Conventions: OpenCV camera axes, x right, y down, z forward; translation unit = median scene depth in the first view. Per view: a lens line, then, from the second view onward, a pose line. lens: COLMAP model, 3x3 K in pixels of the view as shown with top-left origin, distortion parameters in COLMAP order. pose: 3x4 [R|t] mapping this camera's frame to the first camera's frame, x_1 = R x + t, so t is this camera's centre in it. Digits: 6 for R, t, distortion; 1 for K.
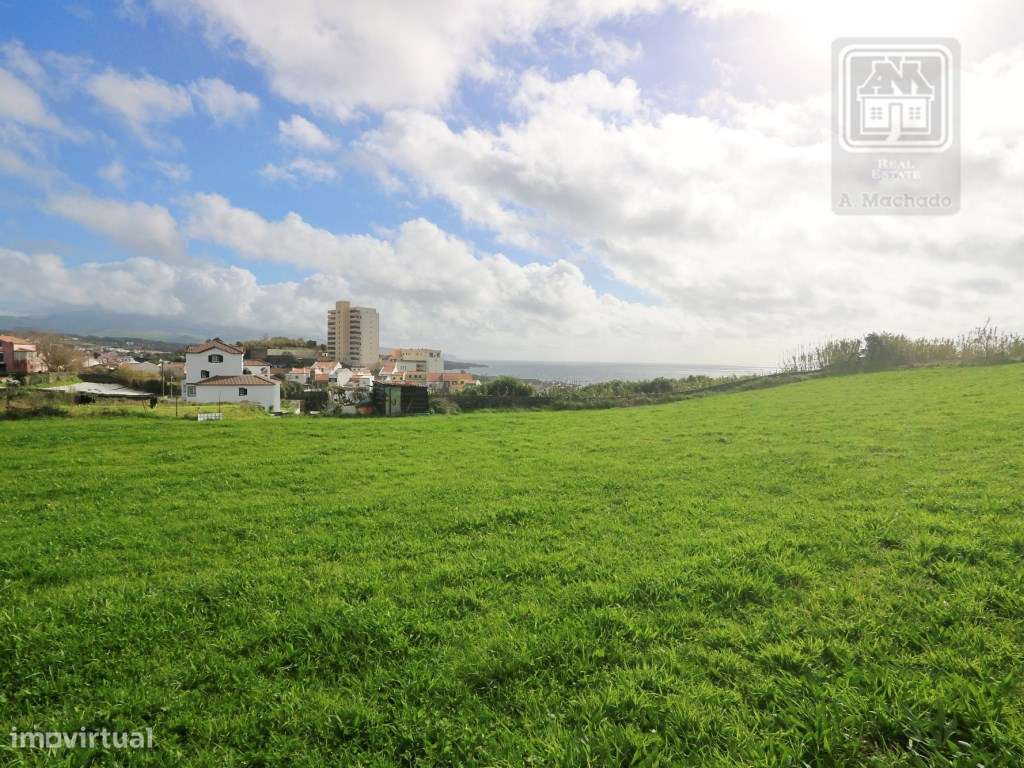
lens RADIAL K [[531.0, 0, 497.6], [0, 531.0, 379.0], [0, 0, 1]] dist [-0.018951, 0.006198]
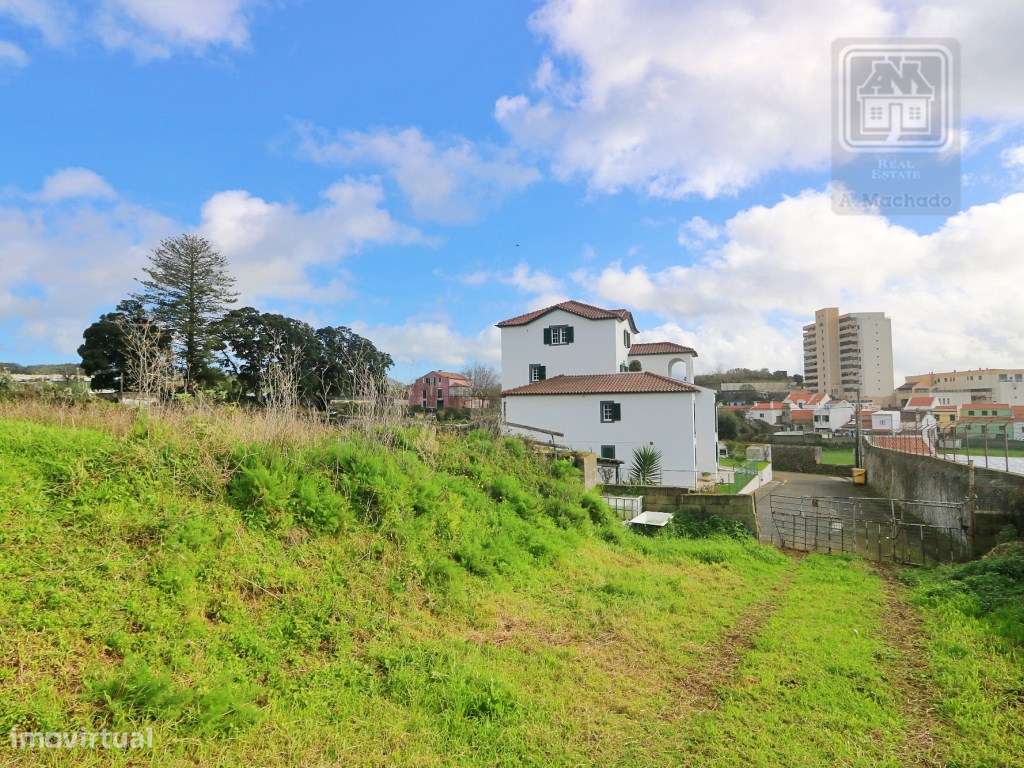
lens RADIAL K [[520.8, 0, 499.6], [0, 520.8, 384.8], [0, 0, 1]] dist [-0.013760, 0.000468]
pose [[0.676274, -0.057011, -0.734441, -0.273920], [-0.006207, 0.996524, -0.083071, 0.037332], [0.736624, 0.060737, 0.673569, 0.718768]]
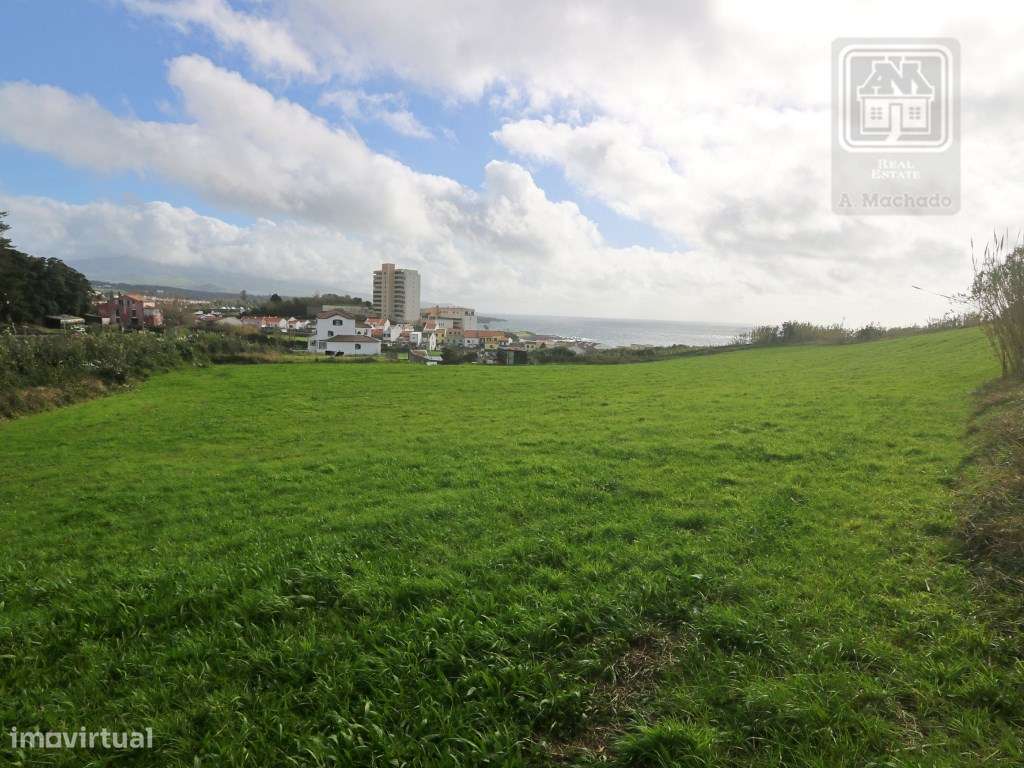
lens RADIAL K [[541.1, 0, 497.8], [0, 541.1, 380.7], [0, 0, 1]] dist [-0.002339, 0.000134]
pose [[0.999244, 0.024668, -0.030039, -0.070154], [-0.021928, 0.995847, 0.088359, -0.021809], [0.032094, -0.087634, 0.995636, -0.433625]]
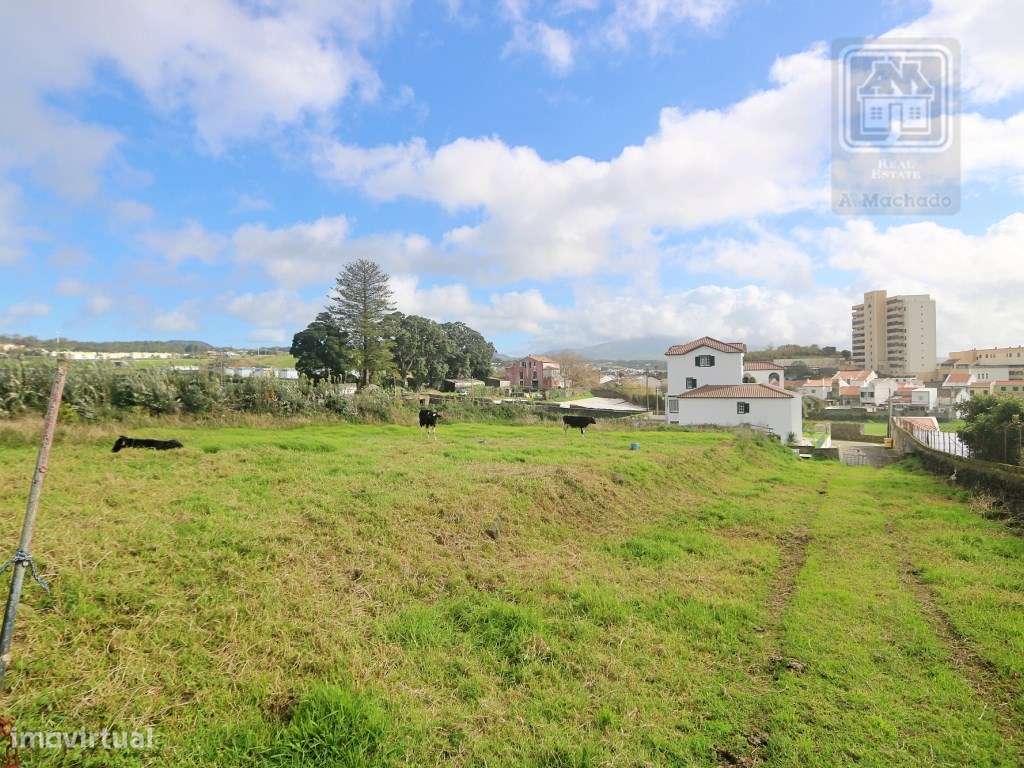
lens RADIAL K [[531.0, 0, 497.6], [0, 531.0, 379.0], [0, 0, 1]] dist [-0.018951, 0.006198]
pose [[0.630600, -0.026198, -0.775666, -0.159622], [0.001104, 0.999459, -0.032859, 0.009498], [0.776107, 0.019864, 0.630288, 0.341291]]
